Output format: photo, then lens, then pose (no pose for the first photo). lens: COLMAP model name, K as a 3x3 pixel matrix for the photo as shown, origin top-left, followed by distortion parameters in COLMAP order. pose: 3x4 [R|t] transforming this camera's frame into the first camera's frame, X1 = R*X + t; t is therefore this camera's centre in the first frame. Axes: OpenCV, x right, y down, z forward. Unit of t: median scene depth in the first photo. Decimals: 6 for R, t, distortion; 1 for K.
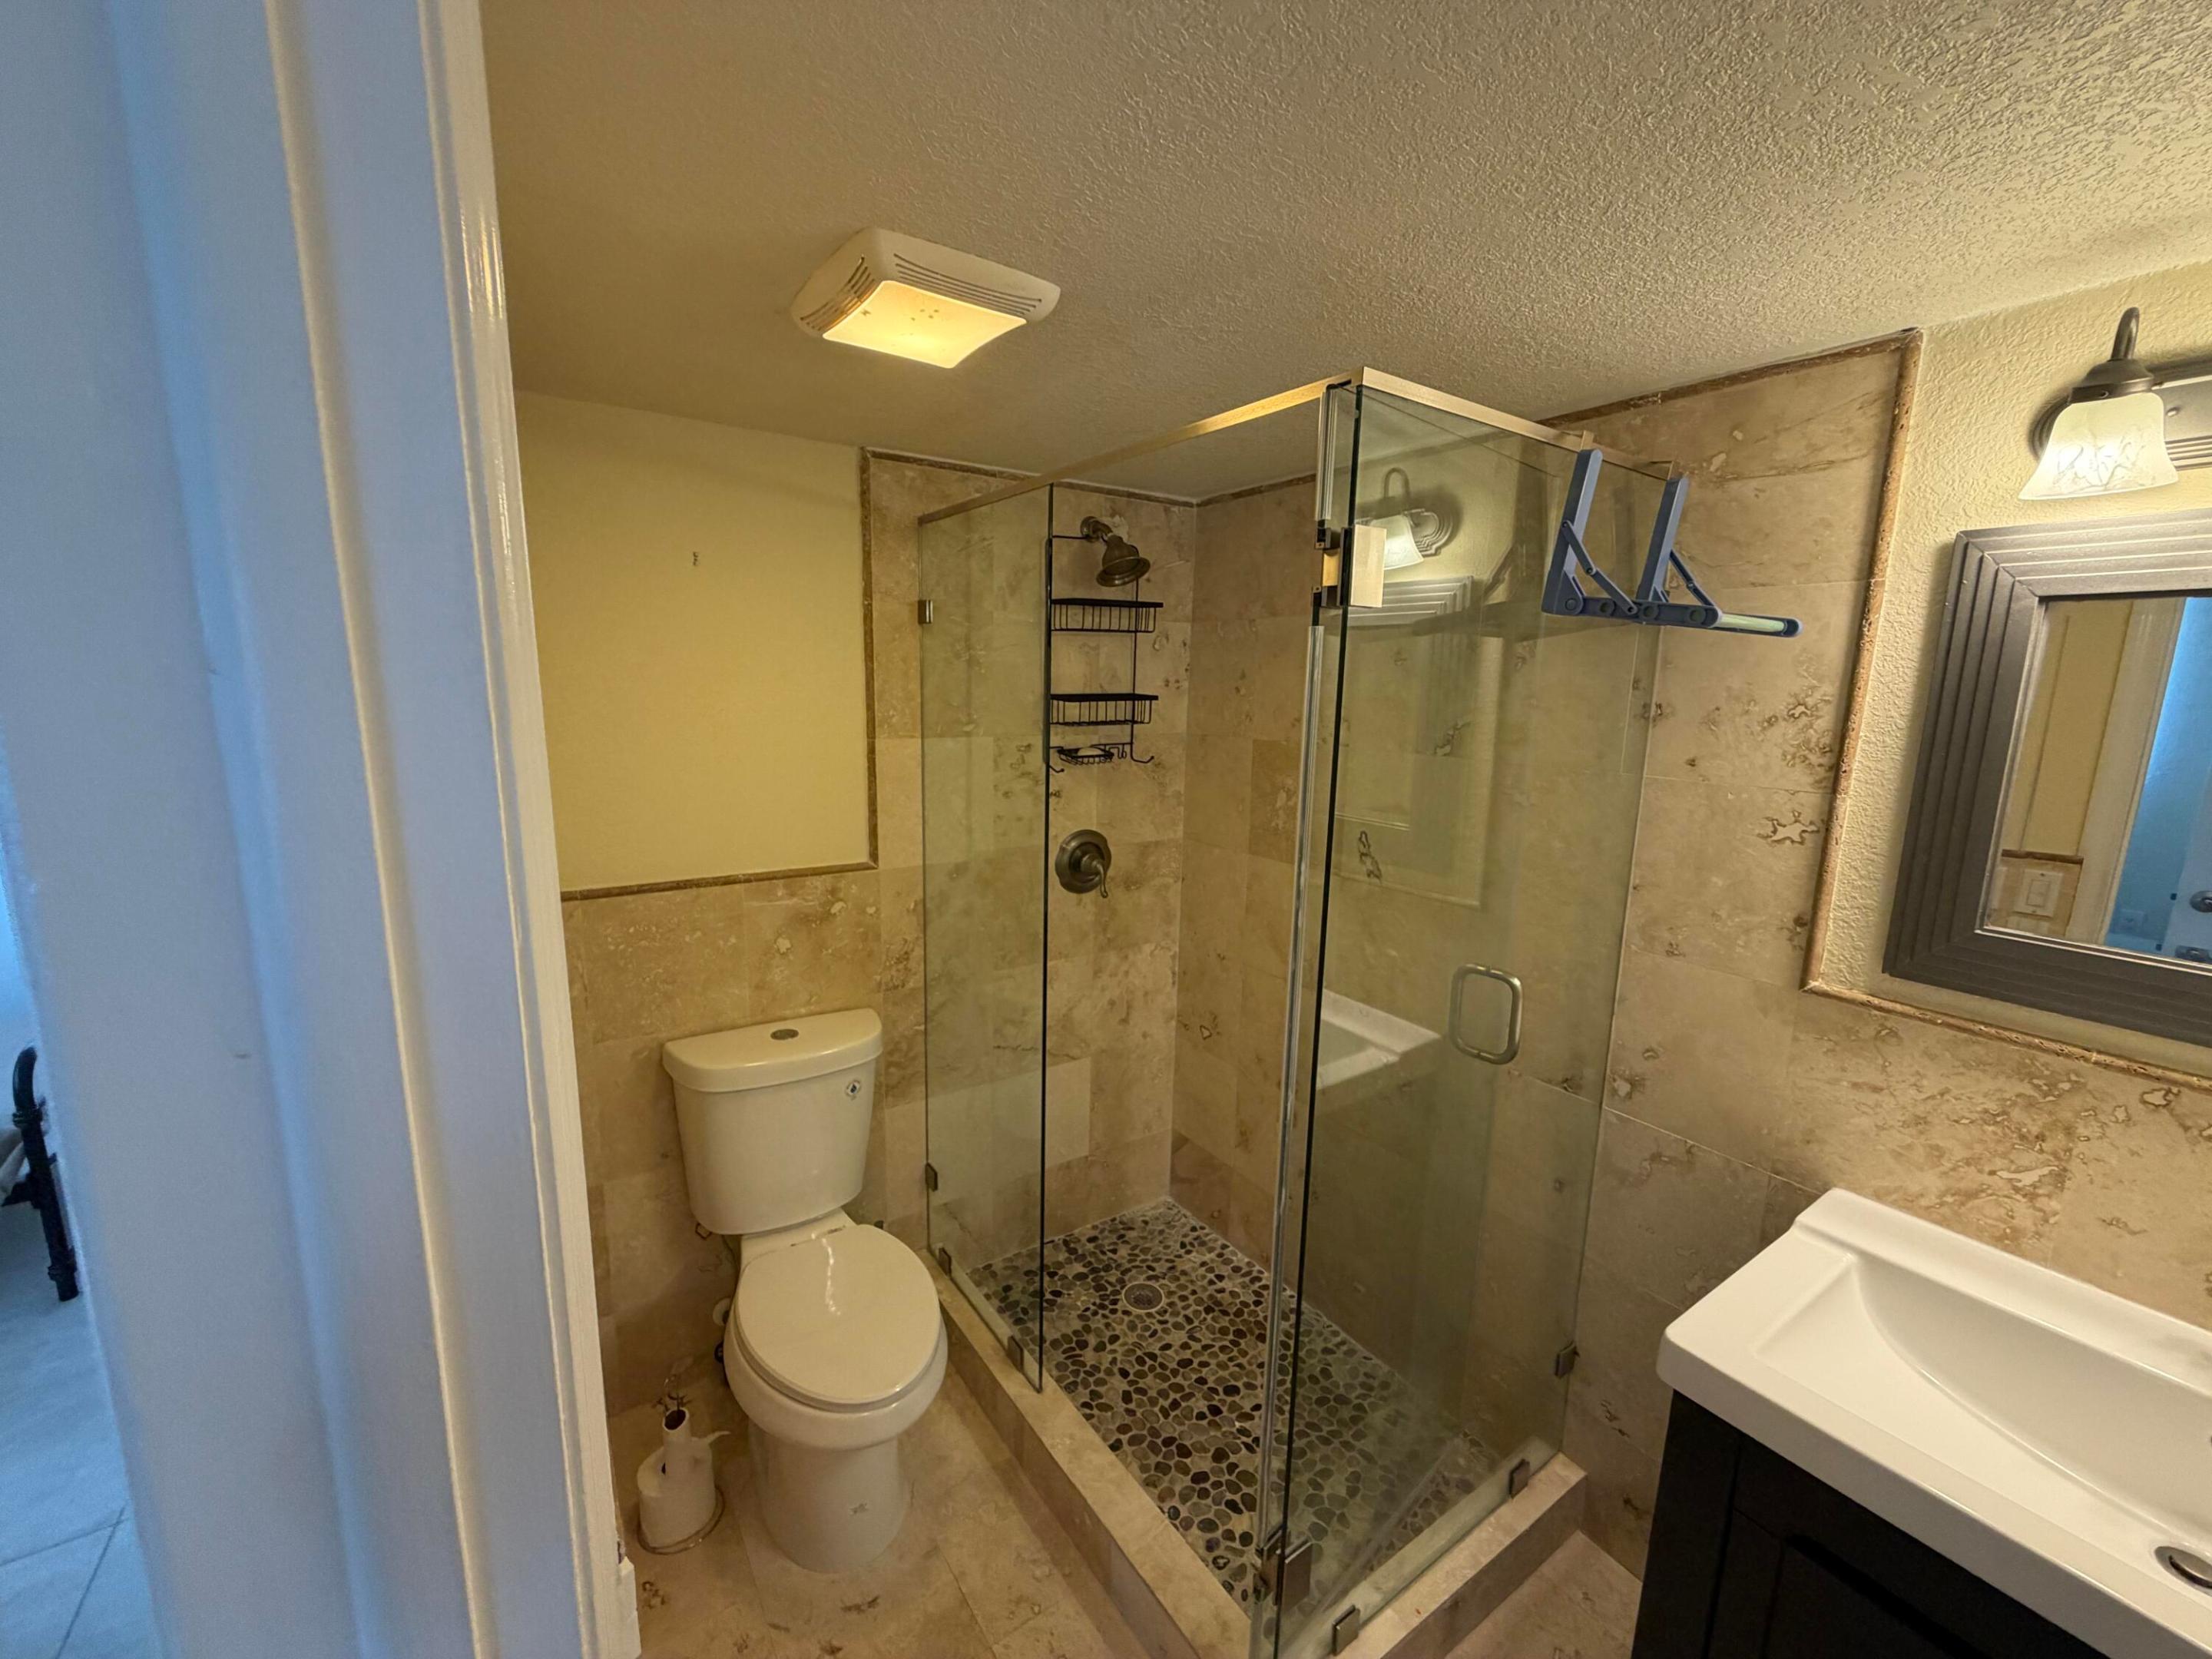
lens RADIAL K [[874.8, 0, 1100.6], [0, 874.8, 826.4], [0, 0, 1]] dist [-0.000361, 0.000107]
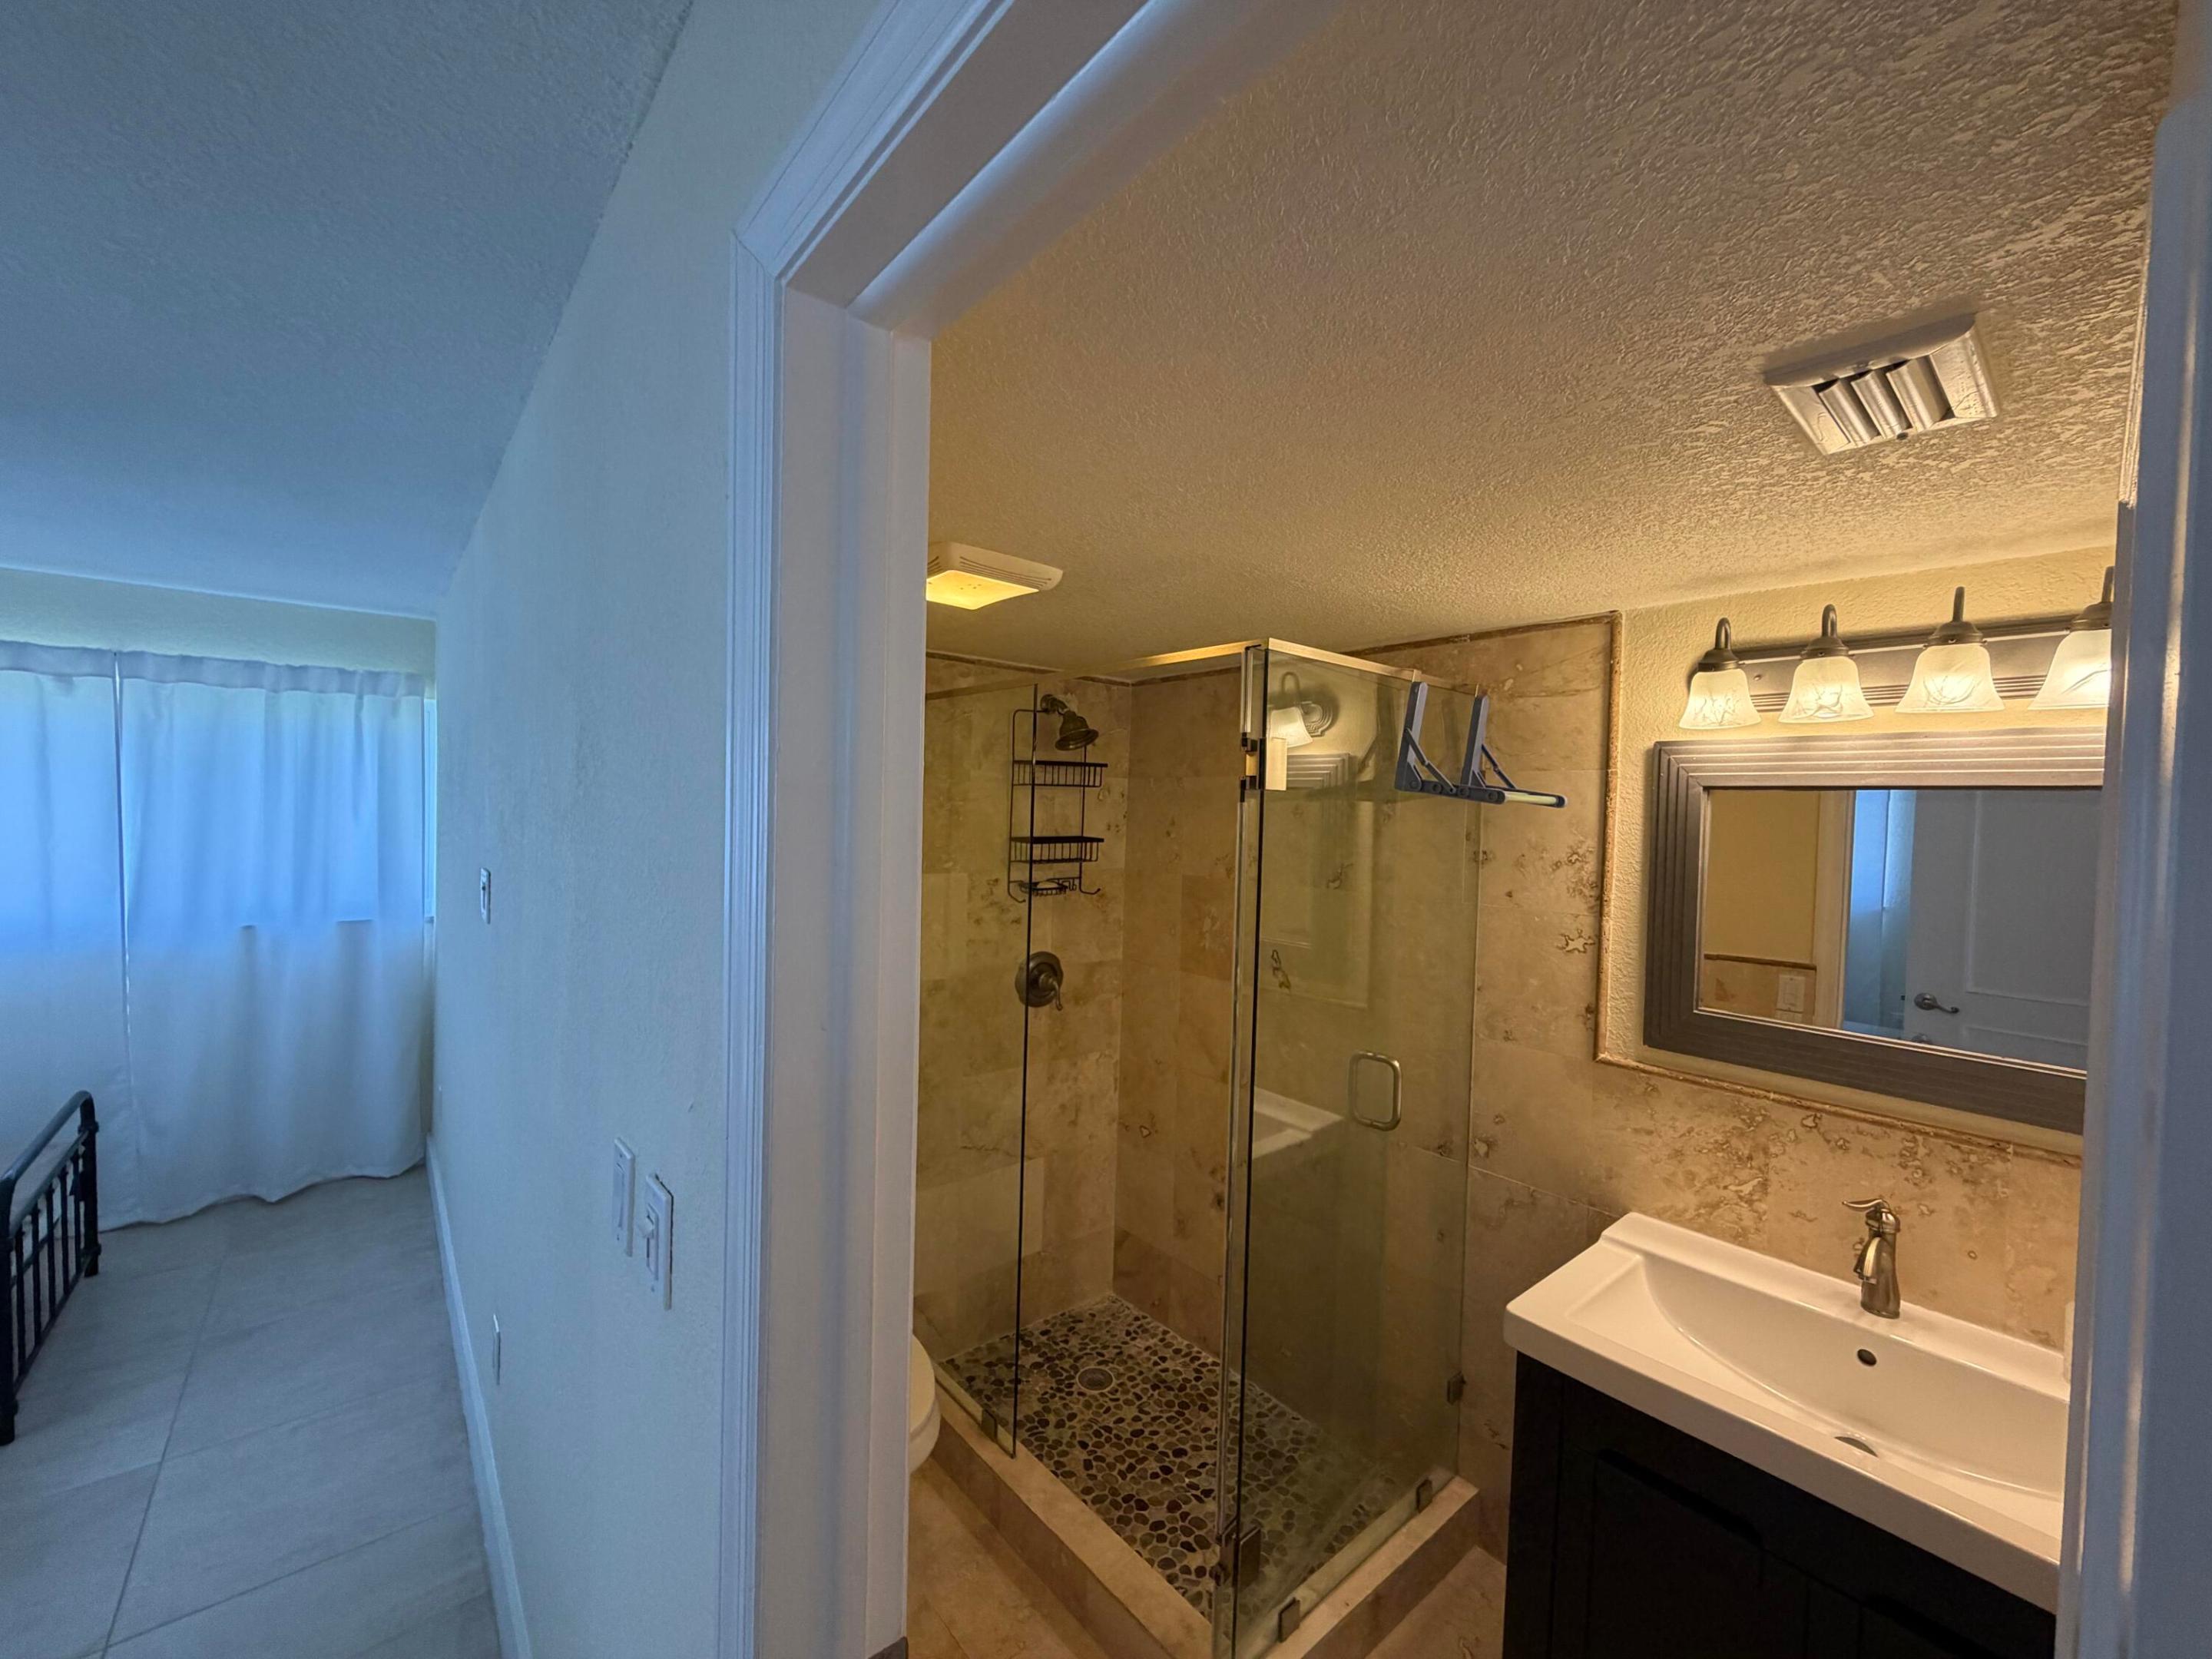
lens RADIAL K [[880.6, 0, 1097.3], [0, 880.6, 827.3], [0, 0, 1]] dist [-0.000294, 0.000159]
pose [[0.994555, 0.005834, 0.104053, -0.090235], [0.009305, 0.989474, -0.144411, 0.013432], [-0.103800, 0.144593, 0.984032, -0.252623]]
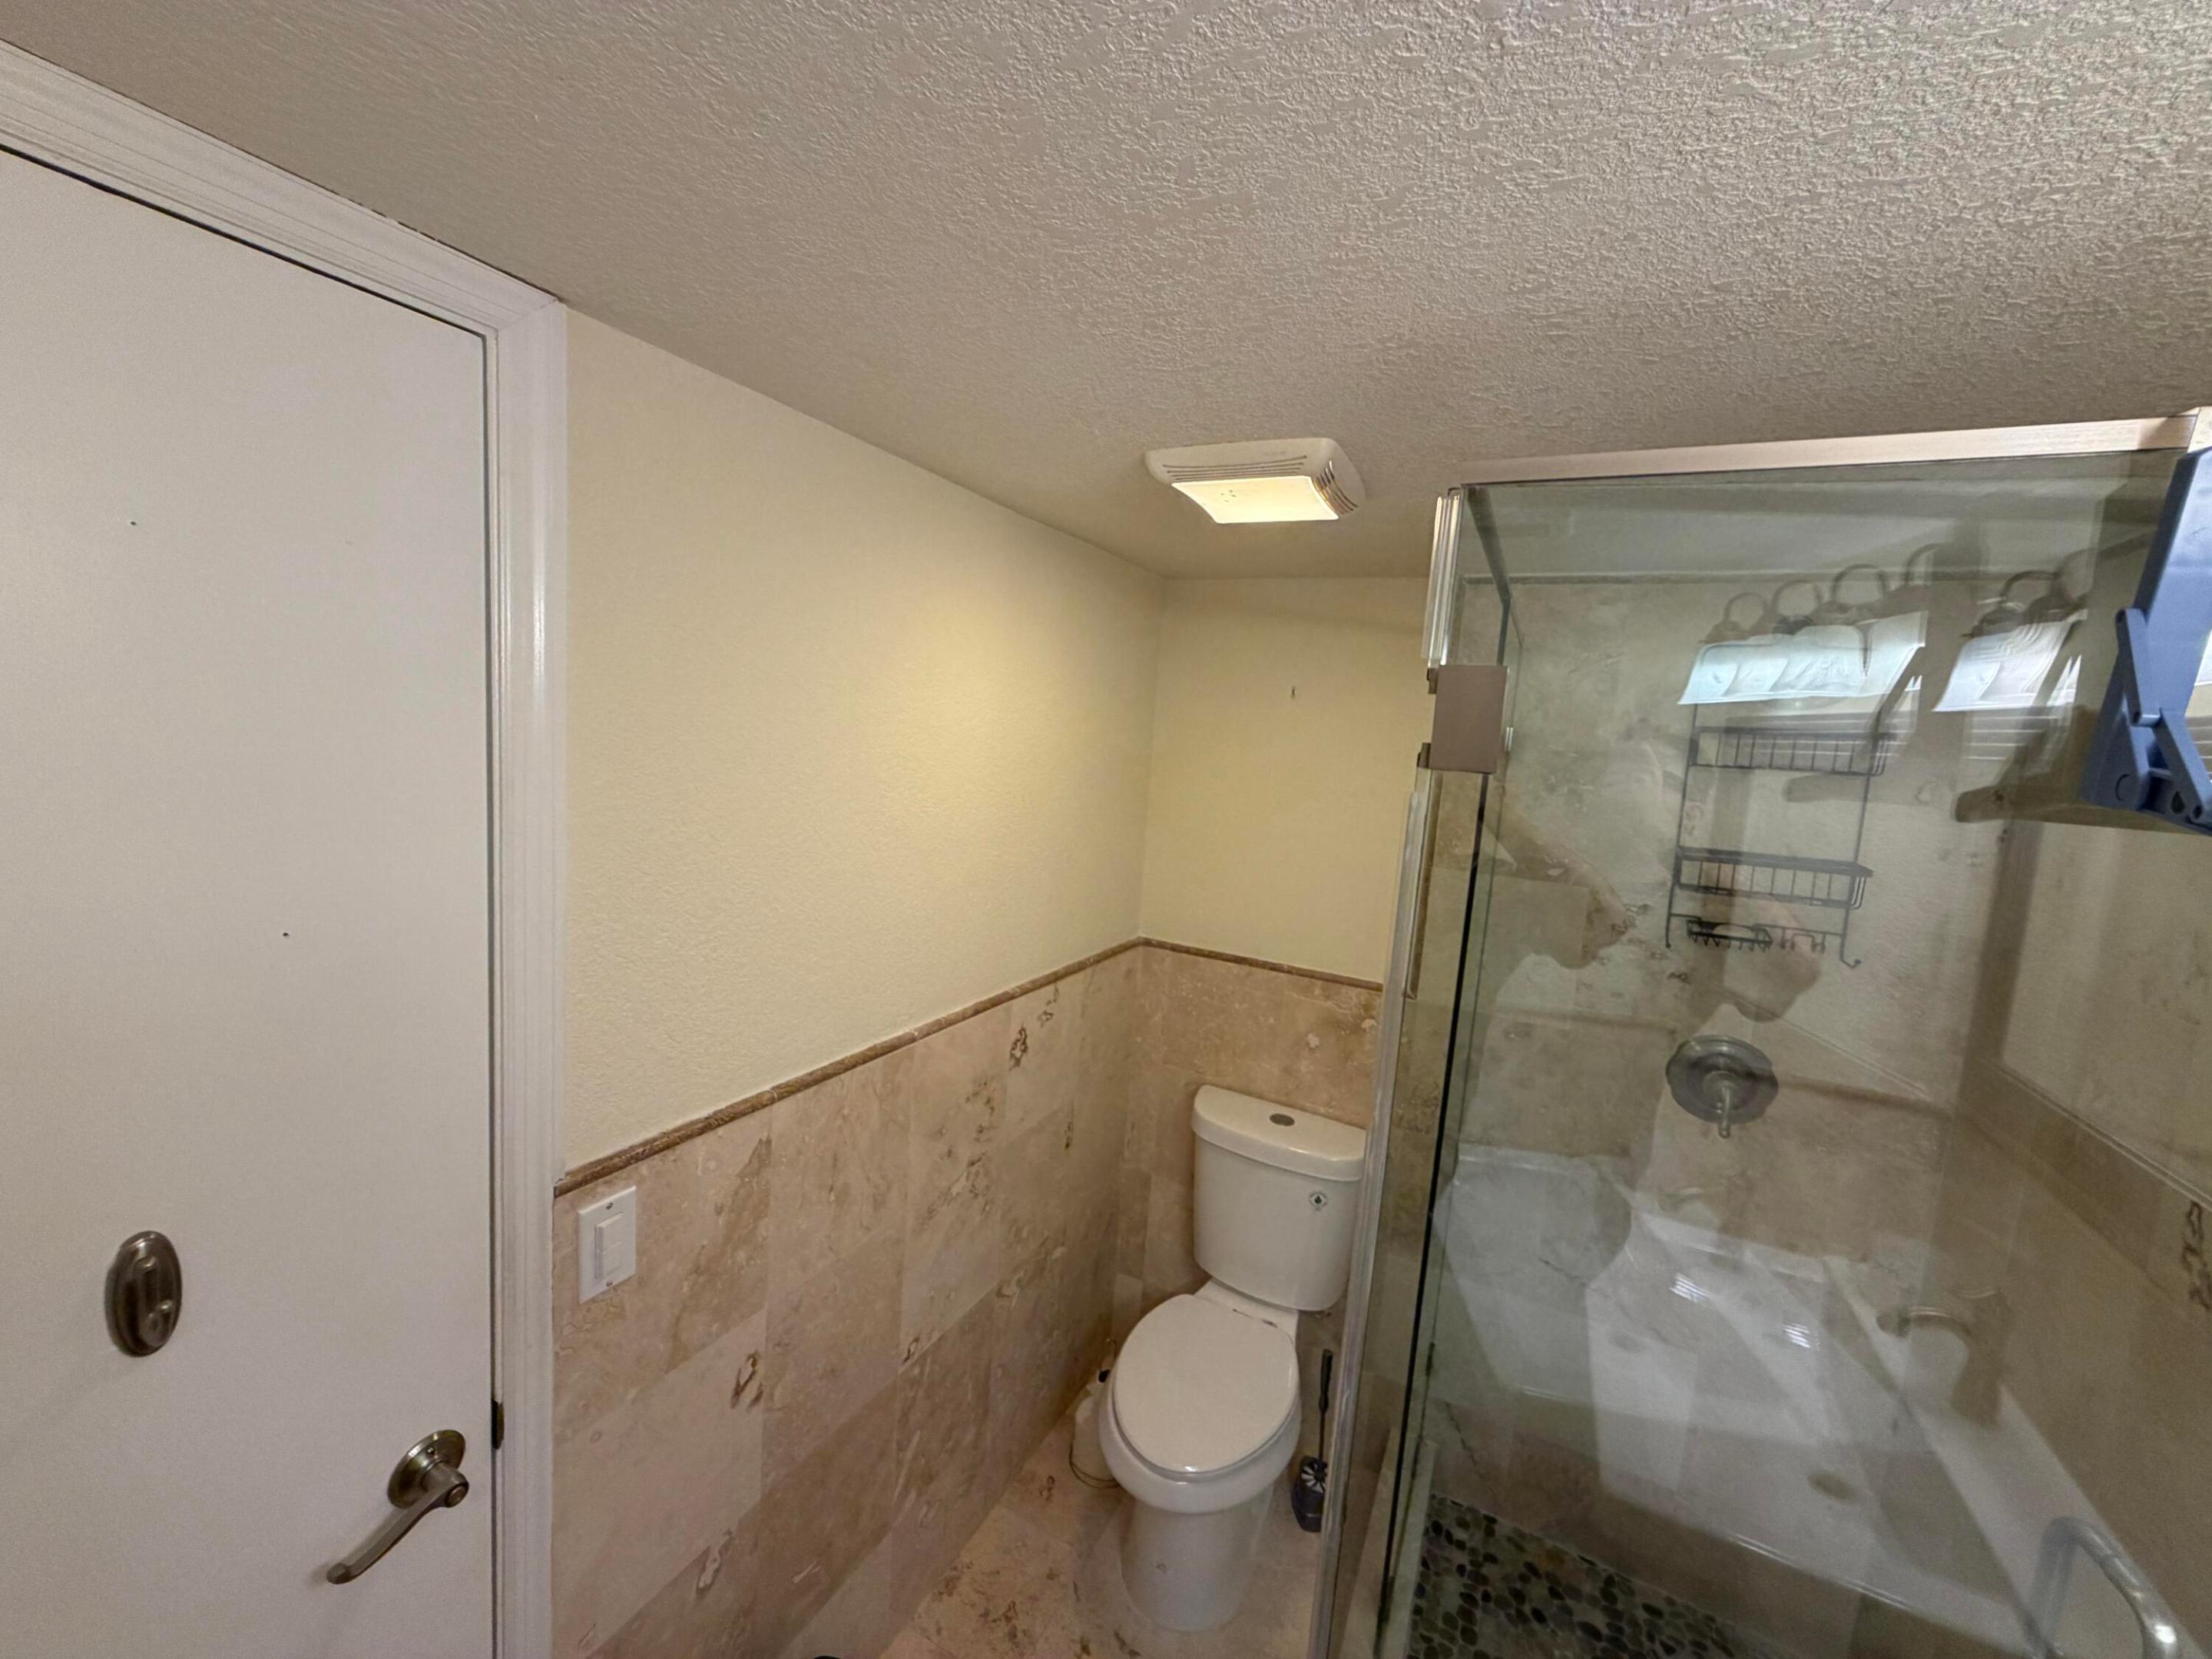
lens RADIAL K [[885.9, 0, 1106.0], [0, 885.9, 829.5], [0, 0, 1]] dist [0.006504, 0.000017]
pose [[0.476859, 0.116427, -0.871235, 0.483632], [-0.210061, 0.977563, 0.015662, -0.091137], [0.853510, 0.175544, 0.490617, 0.230063]]
